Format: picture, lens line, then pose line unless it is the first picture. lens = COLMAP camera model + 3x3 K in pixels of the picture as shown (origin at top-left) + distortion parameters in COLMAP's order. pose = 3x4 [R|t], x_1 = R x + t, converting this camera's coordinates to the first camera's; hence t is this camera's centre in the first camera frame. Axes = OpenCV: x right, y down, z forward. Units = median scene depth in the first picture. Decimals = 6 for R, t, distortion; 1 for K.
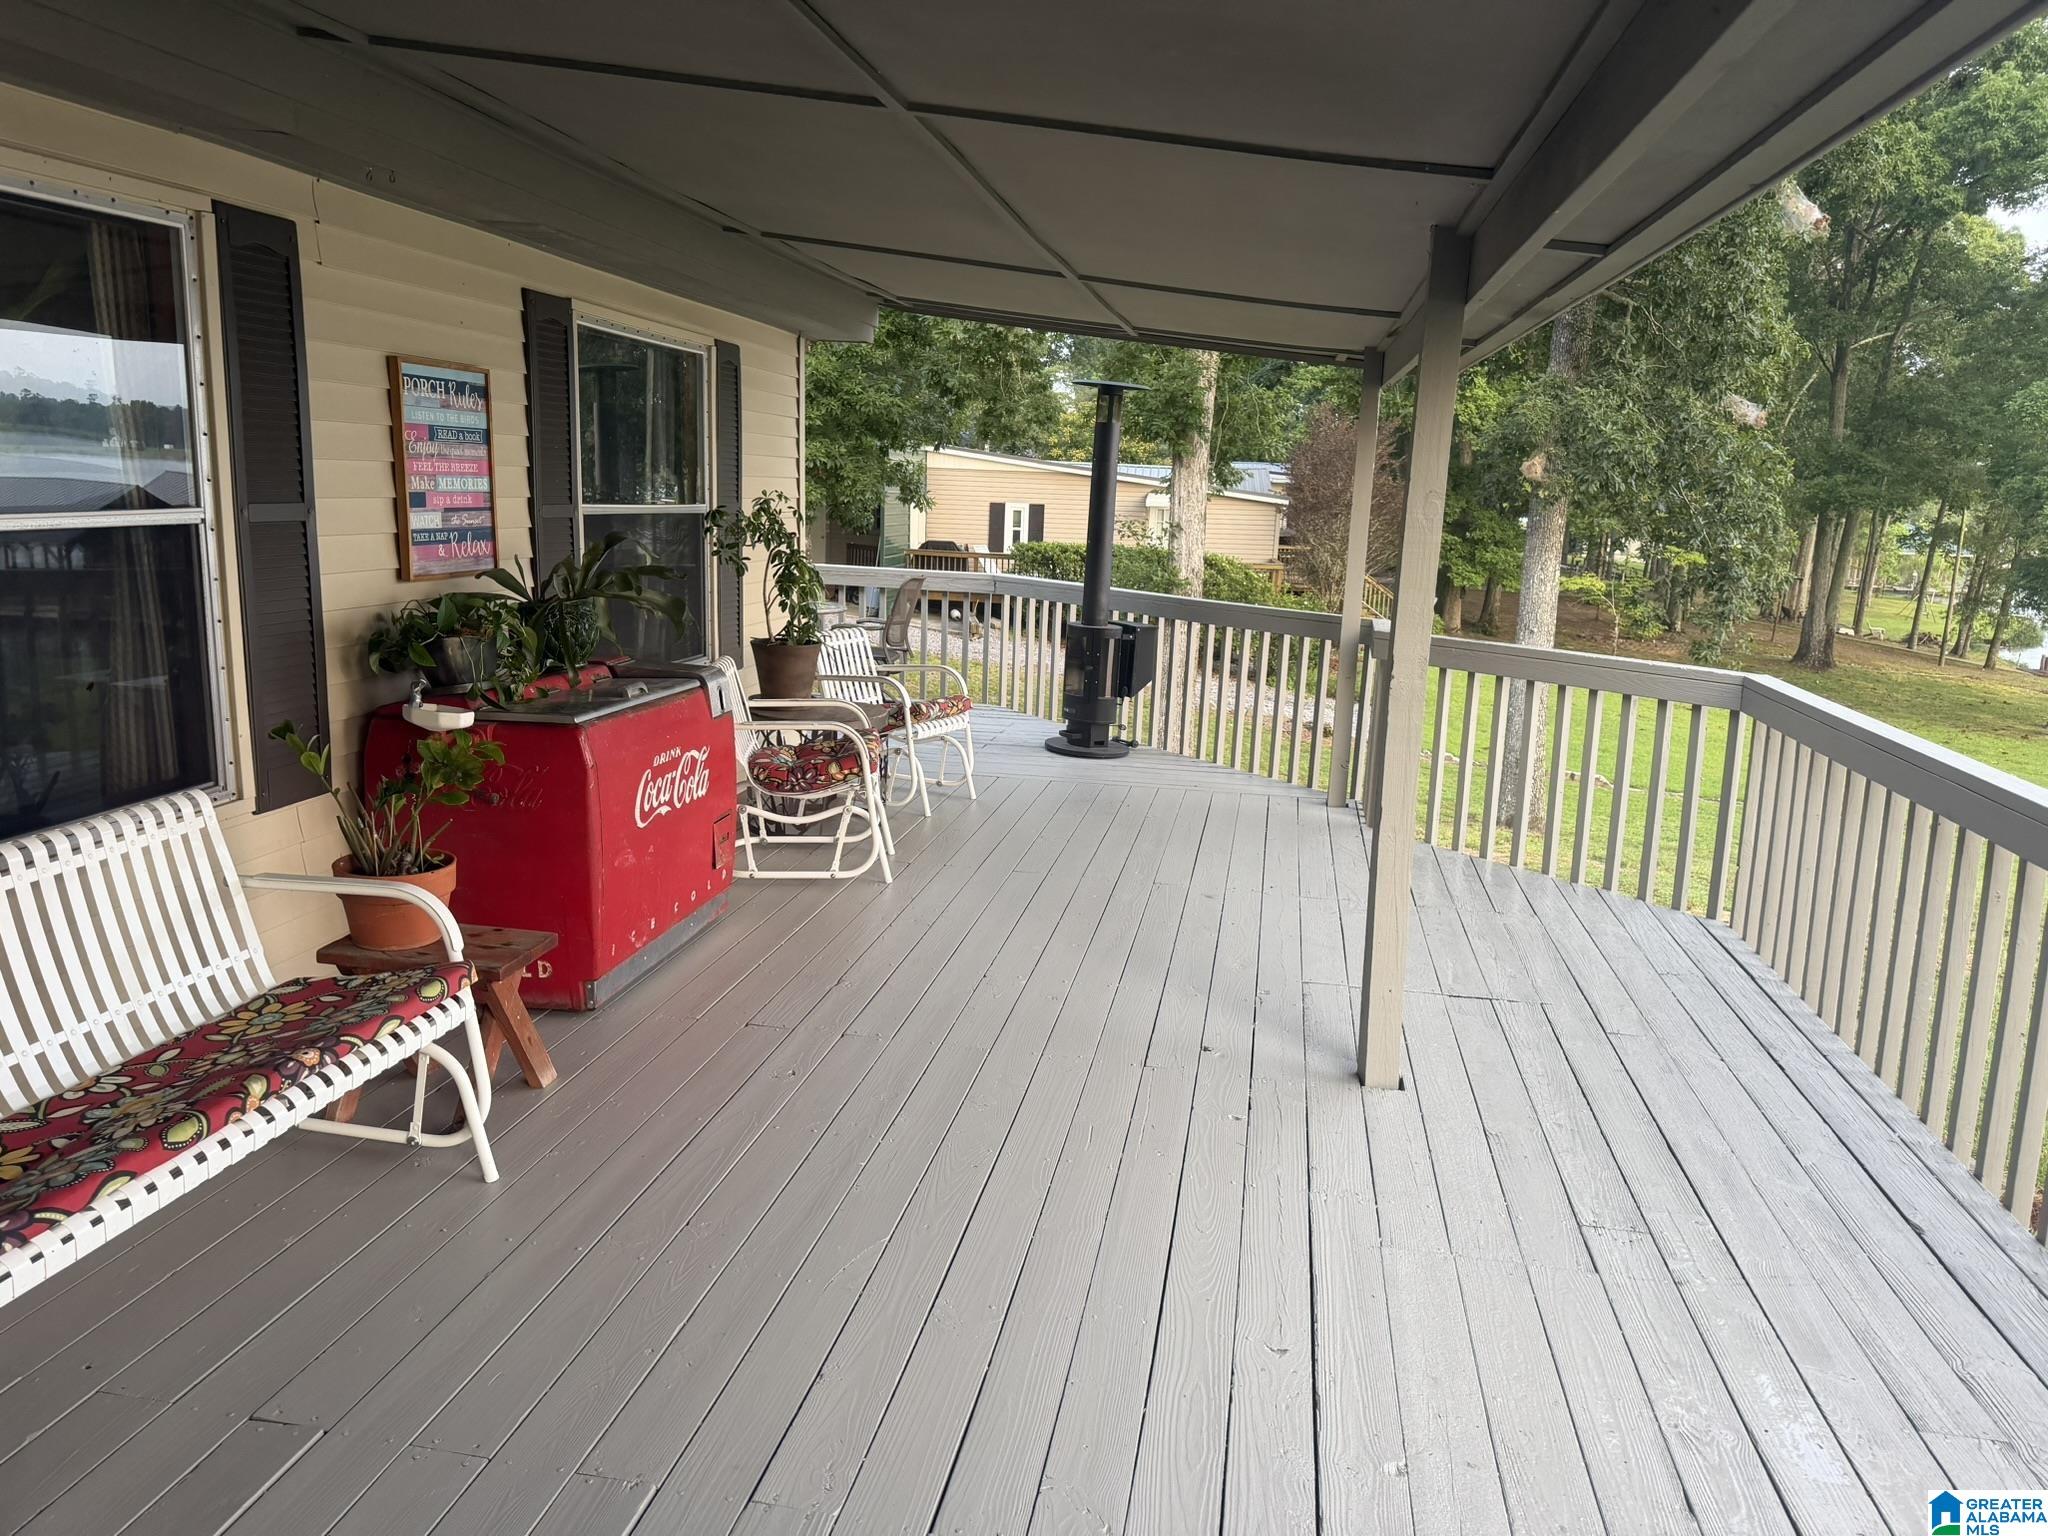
lens RADIAL K [[1425.2, 0, 982.2], [0, 1425.2, 779.9], [0, 0, 1]] dist [0.080152, -0.096934]
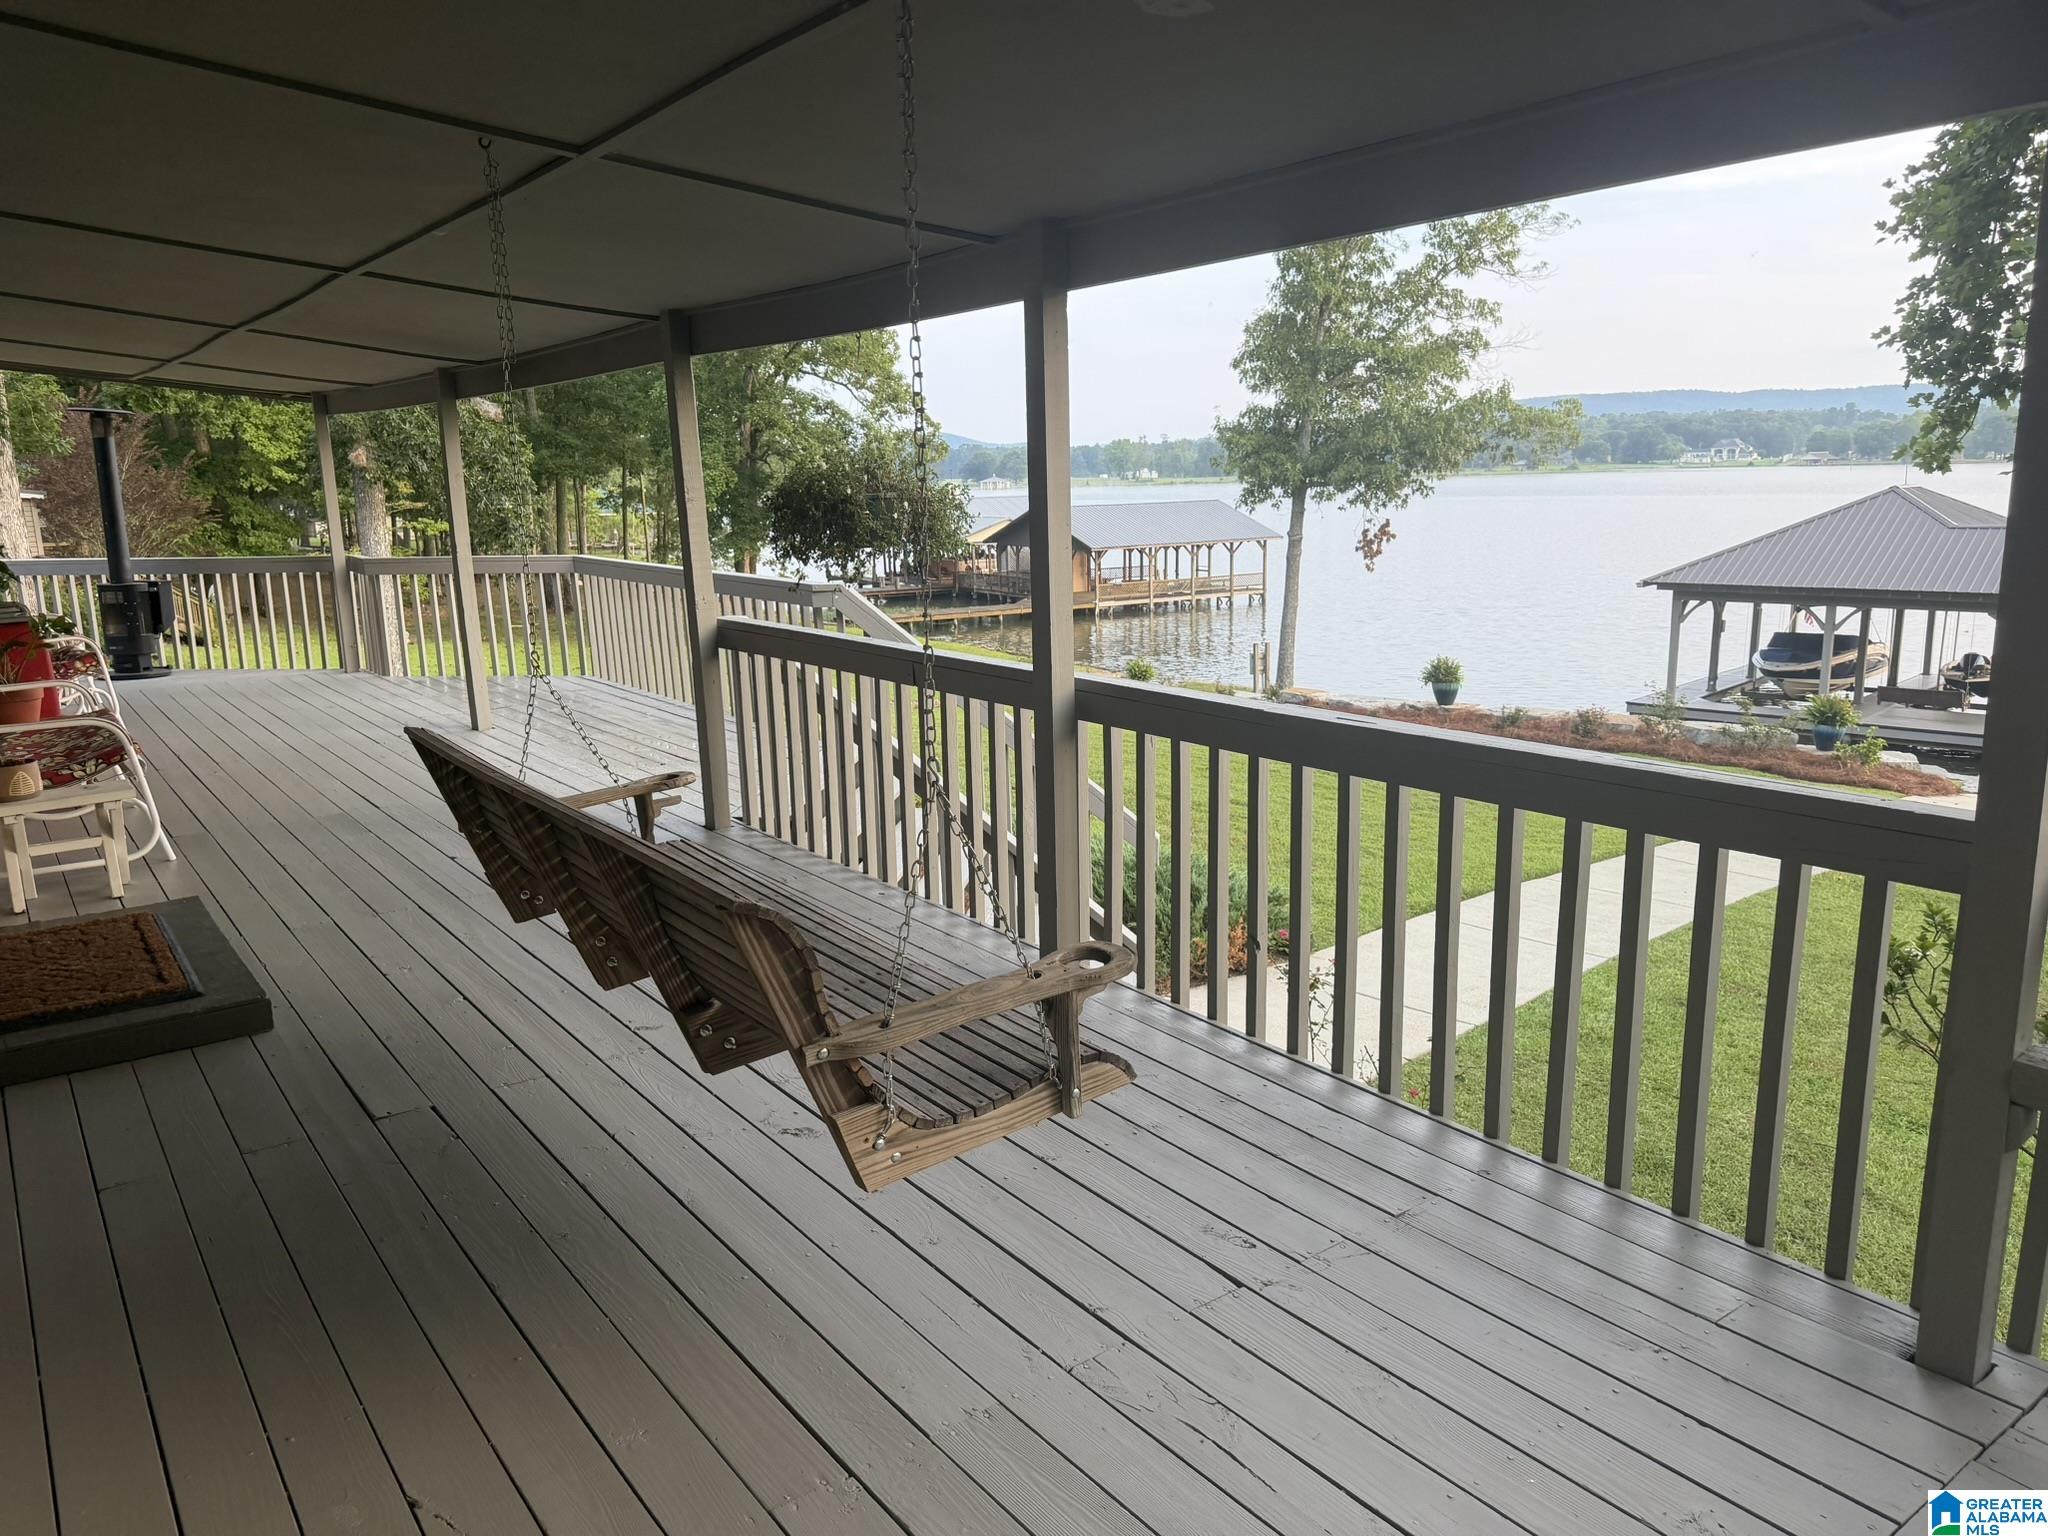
lens RADIAL K [[1433.3, 0, 982.6], [0, 1433.3, 762.3], [0, 0, 1]] dist [0.080284, -0.102422]
pose [[0.683045, -0.194829, 0.703911, -0.671199], [0.194772, 0.977453, 0.081542, 0.189401], [-0.703927, 0.081406, 0.705592, -0.996403]]
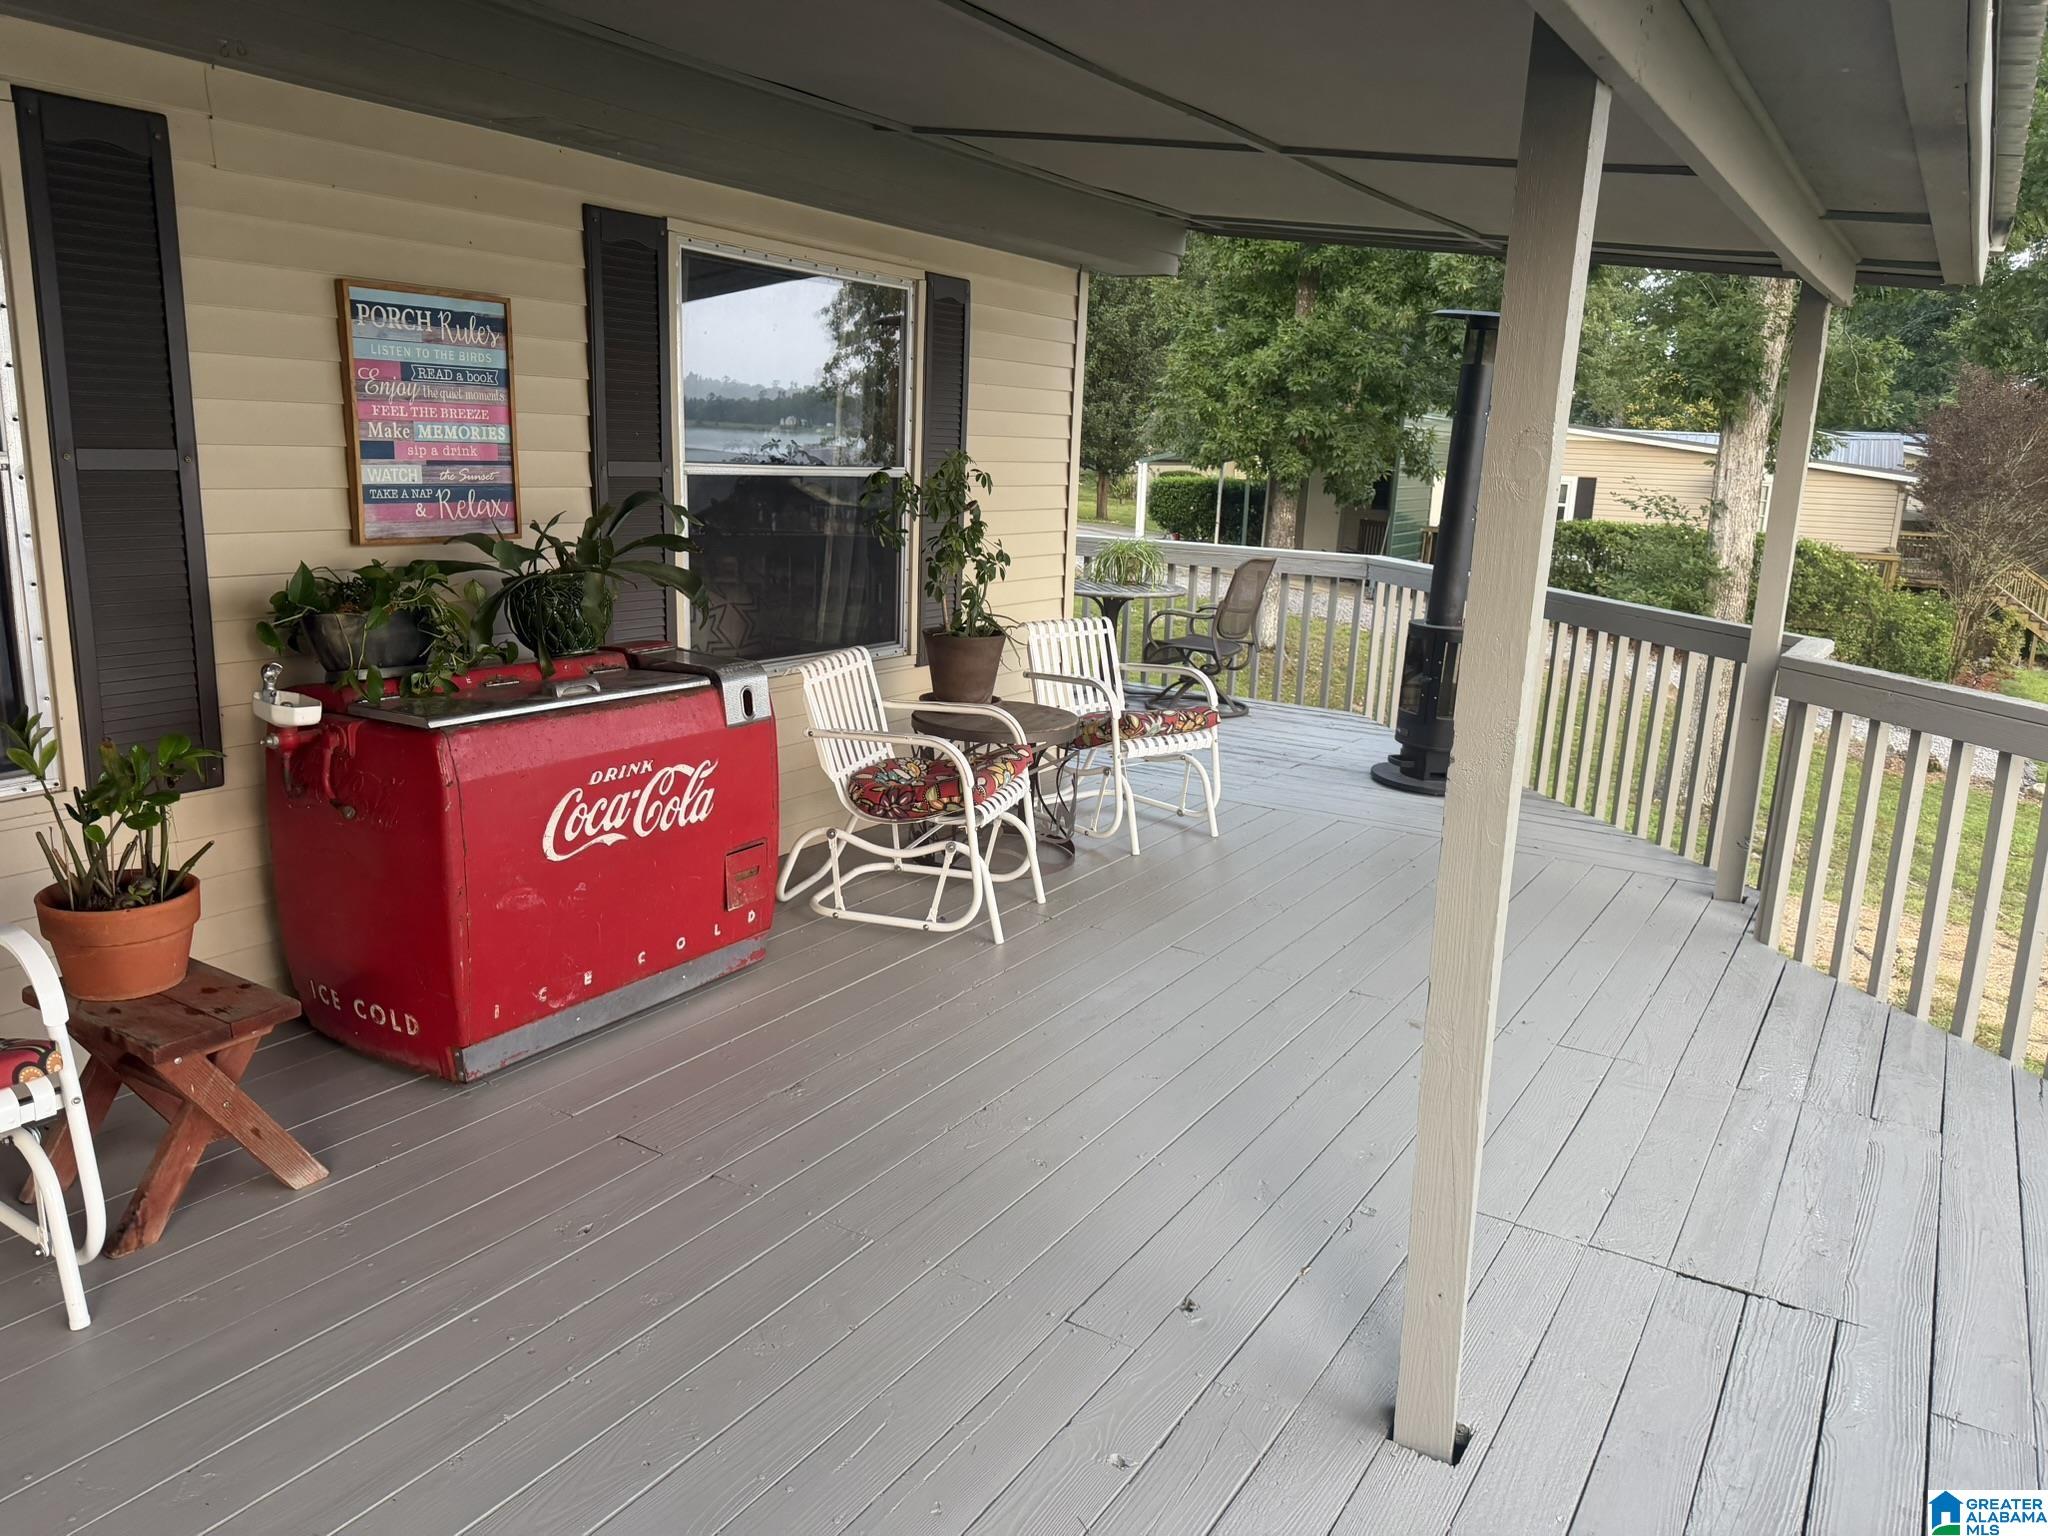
lens RADIAL K [[1433.3, 0, 982.6], [0, 1433.3, 762.3], [0, 0, 1]] dist [0.080284, -0.102422]
pose [[0.930346, 0.082113, -0.357370, 0.238625], [-0.080490, 0.996566, 0.019441, -0.050385], [0.357739, 0.010678, 0.933761, 0.298144]]
